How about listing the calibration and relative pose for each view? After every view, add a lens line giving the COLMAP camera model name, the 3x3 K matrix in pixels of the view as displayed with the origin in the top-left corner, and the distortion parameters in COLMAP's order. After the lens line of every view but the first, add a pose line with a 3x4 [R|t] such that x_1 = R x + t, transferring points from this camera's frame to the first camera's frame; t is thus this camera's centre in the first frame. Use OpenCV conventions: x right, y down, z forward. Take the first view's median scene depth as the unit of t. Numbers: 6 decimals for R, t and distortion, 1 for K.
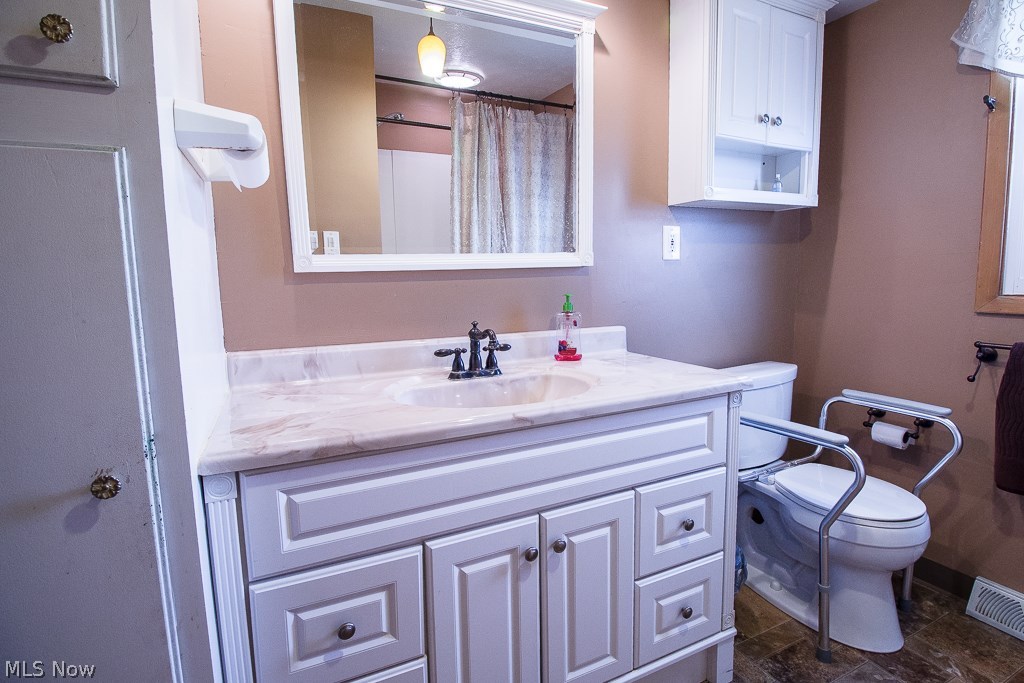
lens RADIAL K [[471.1, 0, 511.2], [0, 471.1, 333.6], [0, 0, 1]] dist [-0.008377, -0.007227]
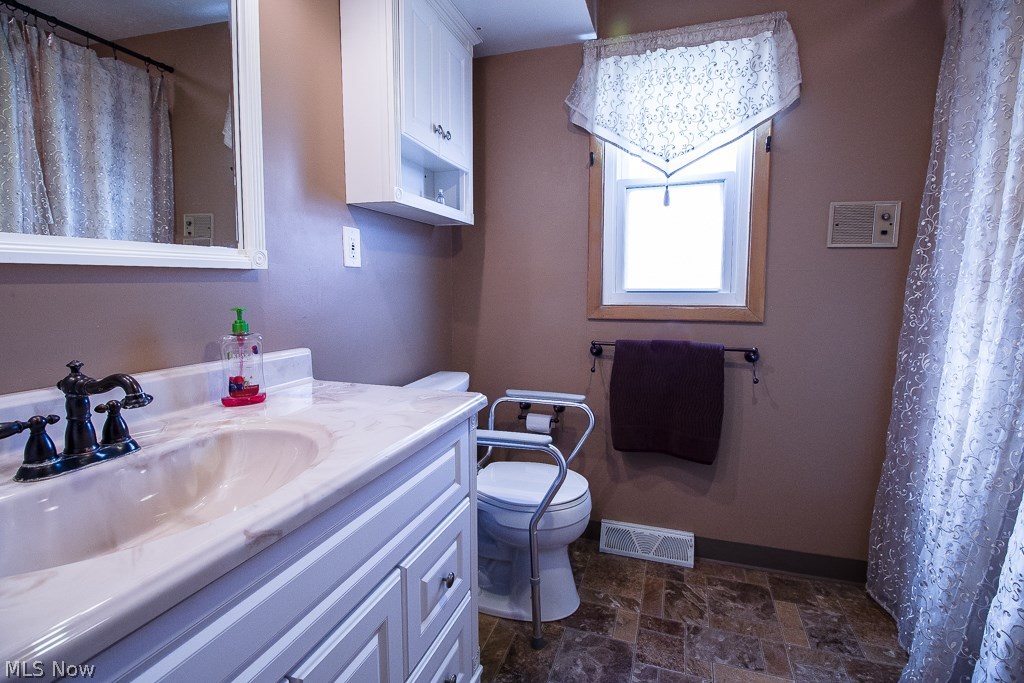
lens RADIAL K [[471.1, 0, 516.9], [0, 471.1, 335.8], [0, 0, 1]] dist [-0.008377, -0.007227]
pose [[0.696739, -0.052328, 0.715413, -0.085716], [0.067620, 0.997686, 0.007120, -0.020251], [-0.714130, 0.043416, 0.698665, 0.224736]]
